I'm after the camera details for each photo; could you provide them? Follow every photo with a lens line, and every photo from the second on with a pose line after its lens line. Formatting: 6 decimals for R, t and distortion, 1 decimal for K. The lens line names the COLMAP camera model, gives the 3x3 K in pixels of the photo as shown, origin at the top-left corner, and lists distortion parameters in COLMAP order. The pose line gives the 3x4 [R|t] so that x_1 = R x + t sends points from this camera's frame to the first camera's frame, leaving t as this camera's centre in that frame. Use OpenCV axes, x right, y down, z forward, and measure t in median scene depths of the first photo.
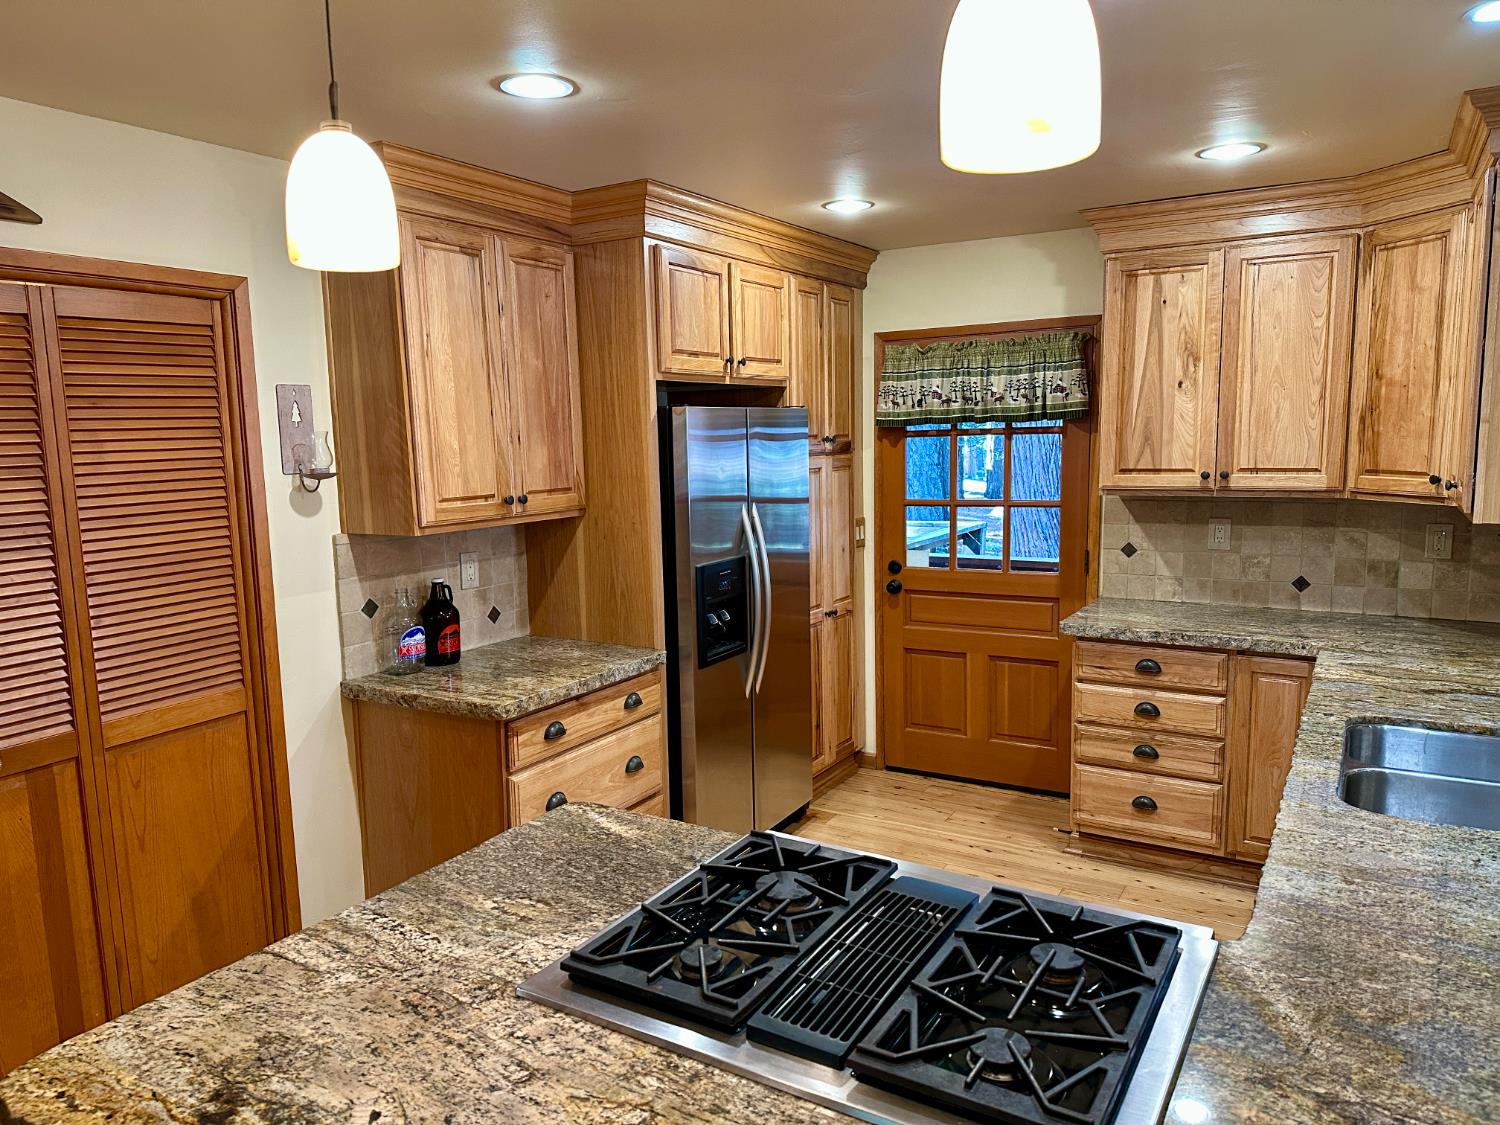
lens RADIAL K [[1034.2, 0, 750.0], [0, 1034.2, 562.5], [0, 0, 1]] dist [0.127746, -0.194428]
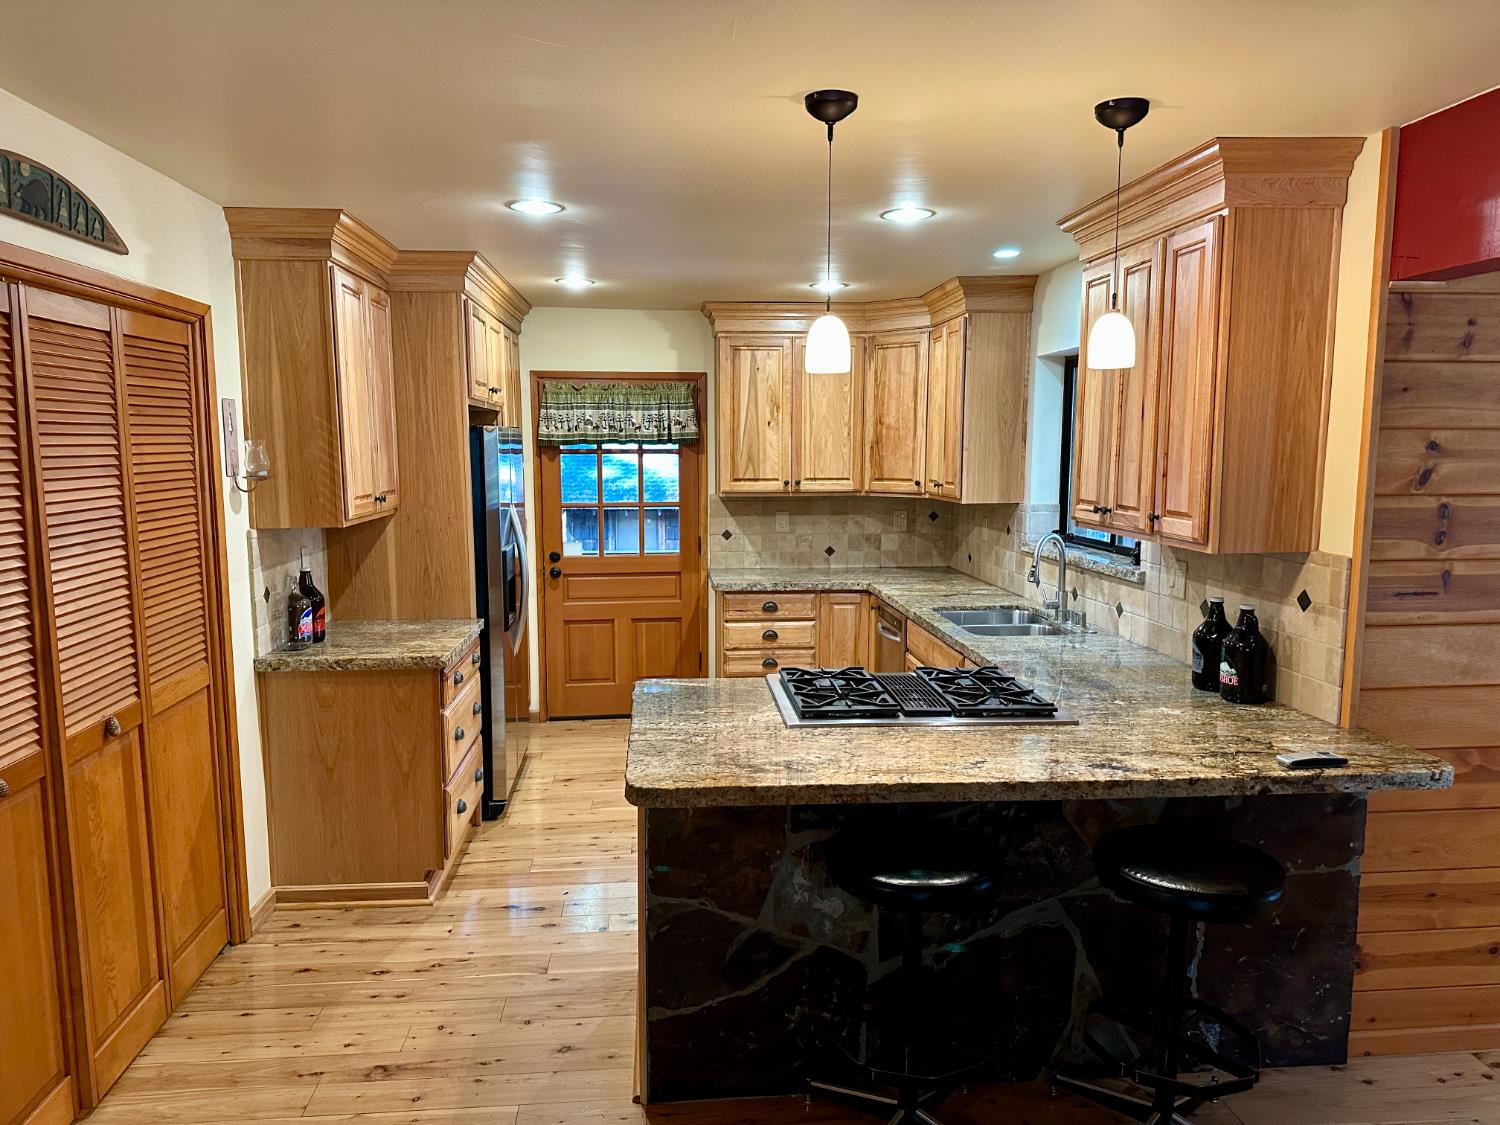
lens RADIAL K [[1034.2, 0, 750.0], [0, 1034.2, 562.5], [0, 0, 1]] dist [0.127746, -0.194428]
pose [[0.807724, -0.045855, 0.587774, -0.514888], [0.059039, 0.998250, -0.003254, 0.036852], [-0.586597, 0.037329, 0.809018, -0.201211]]
